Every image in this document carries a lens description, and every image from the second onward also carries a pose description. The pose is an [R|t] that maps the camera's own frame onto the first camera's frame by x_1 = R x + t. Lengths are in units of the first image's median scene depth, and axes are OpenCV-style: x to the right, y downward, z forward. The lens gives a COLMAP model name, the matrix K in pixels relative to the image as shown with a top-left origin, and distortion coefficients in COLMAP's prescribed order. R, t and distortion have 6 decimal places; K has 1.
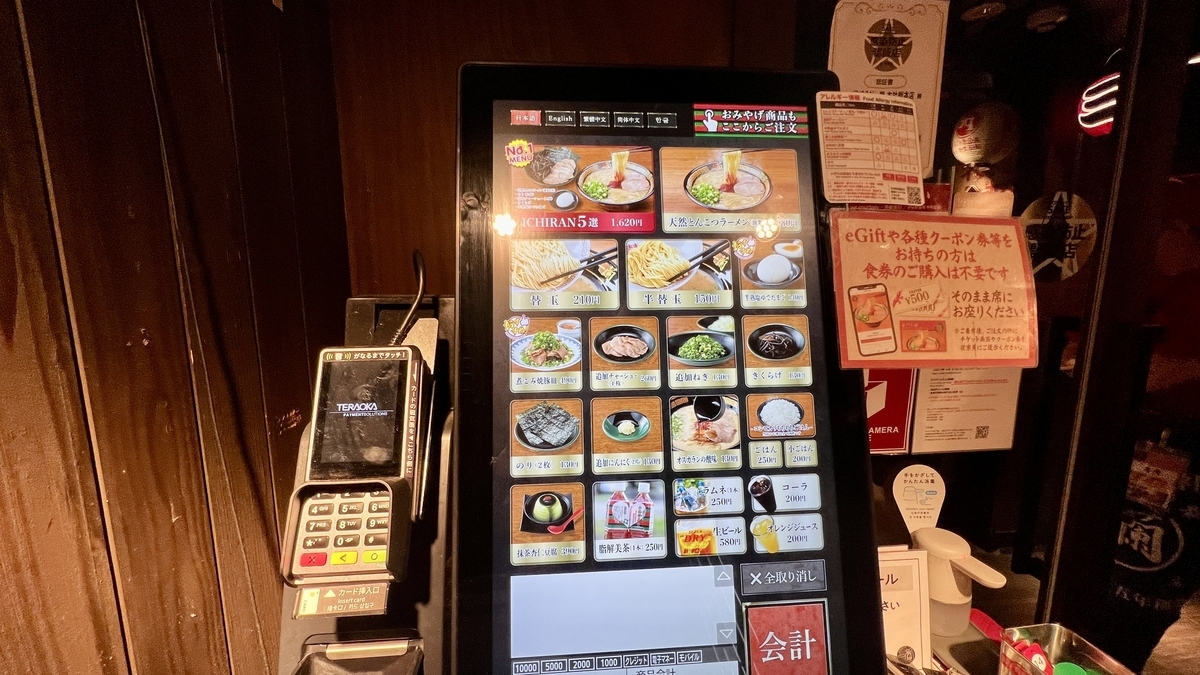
lens RADIAL K [[477.6, 0, 592.2], [0, 477.6, 335.4], [0, 0, 1]] dist [-0.001794, -0.000267]
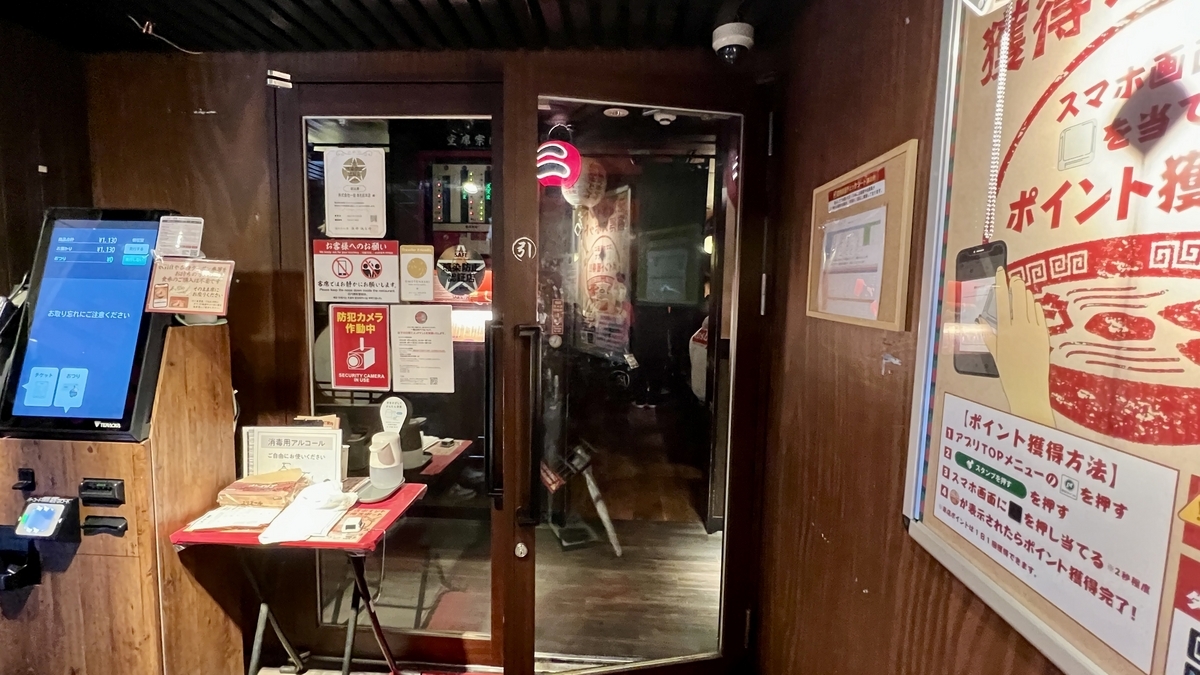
lens RADIAL K [[518.8, 0, 600.0], [0, 518.8, 337.5], [0, 0, 1]] dist [-0.000768, -0.000096]
pose [[0.991056, 0.037034, -0.128205, 3.720801], [-0.045069, 0.997159, -0.060349, 0.296586], [0.125605, 0.065587, 0.989910, -1.800823]]
